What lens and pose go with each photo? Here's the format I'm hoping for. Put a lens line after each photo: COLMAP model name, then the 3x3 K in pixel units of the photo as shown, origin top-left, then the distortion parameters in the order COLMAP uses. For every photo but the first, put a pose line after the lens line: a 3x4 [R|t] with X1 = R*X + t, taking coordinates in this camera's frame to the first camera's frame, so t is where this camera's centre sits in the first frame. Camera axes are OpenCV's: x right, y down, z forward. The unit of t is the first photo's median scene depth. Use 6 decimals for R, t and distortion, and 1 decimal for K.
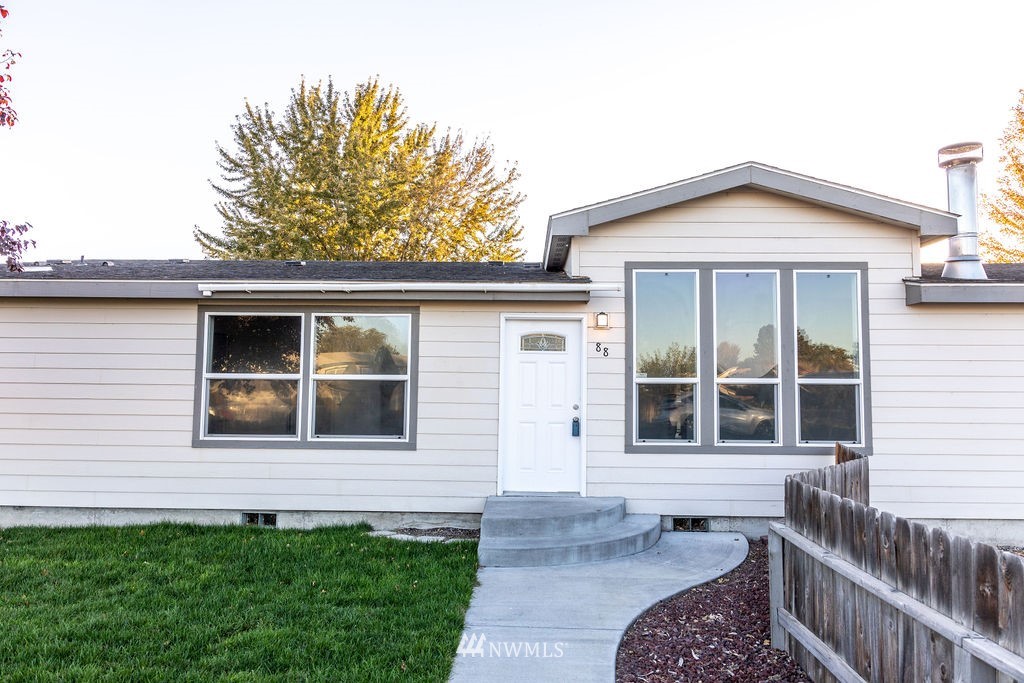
lens RADIAL K [[684.0, 0, 512.0], [0, 684.0, 341.5], [0, 0, 1]] dist [0.002168, 0.001126]
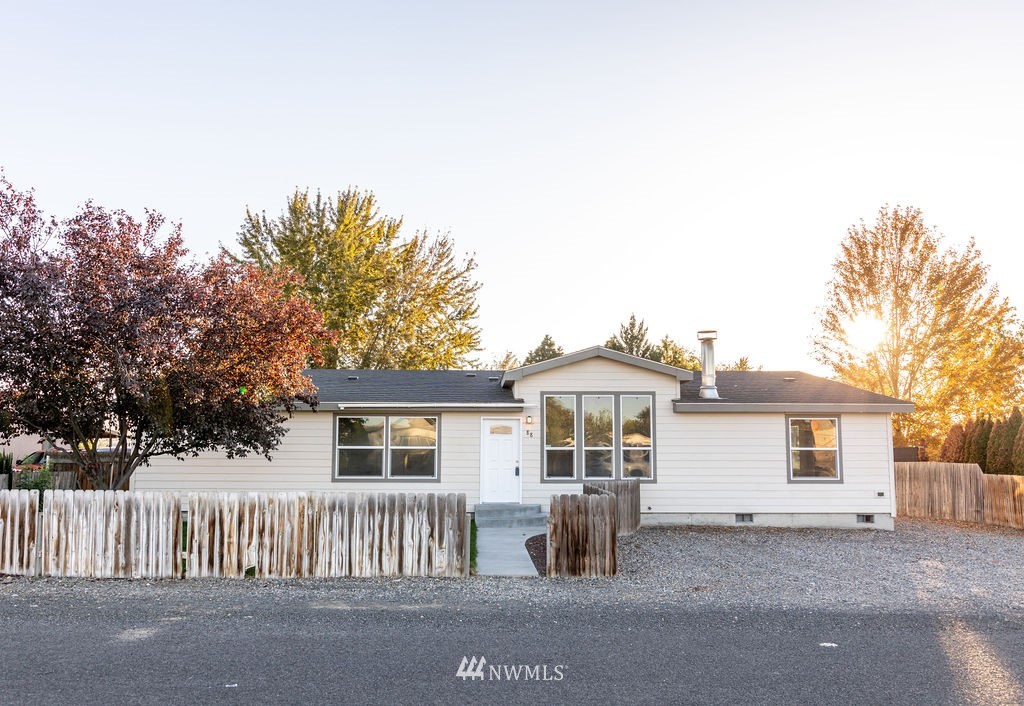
lens RADIAL K [[752.7, 0, 491.0], [0, 752.7, 379.2], [0, 0, 1]] dist [0.001896, 0.000458]
pose [[0.999164, -0.001560, 0.040847, -0.079100], [0.002474, 0.999747, -0.022340, -0.103484], [-0.040802, 0.022422, 0.998916, -1.290887]]
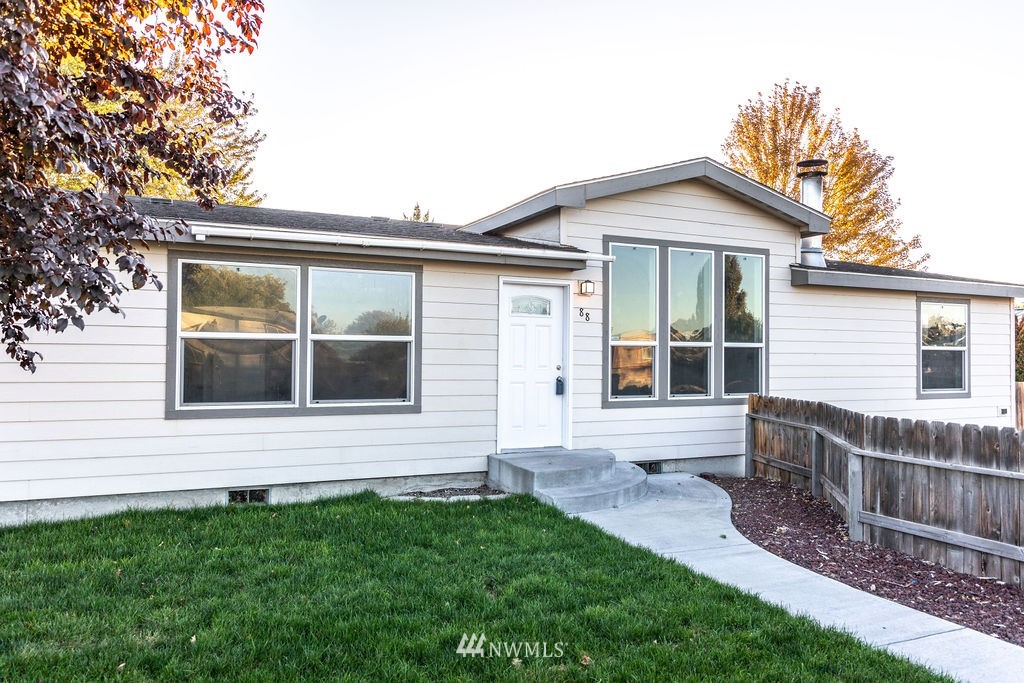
lens RADIAL K [[720.7, 0, 512.0], [0, 720.7, 341.5], [0, 0, 1]] dist [0.001166, 0.001500]
pose [[0.898509, 0.007234, 0.438896, -0.473317], [-0.030782, 0.998441, 0.046562, 0.004656], [-0.437875, -0.055346, 0.897331, 0.022016]]
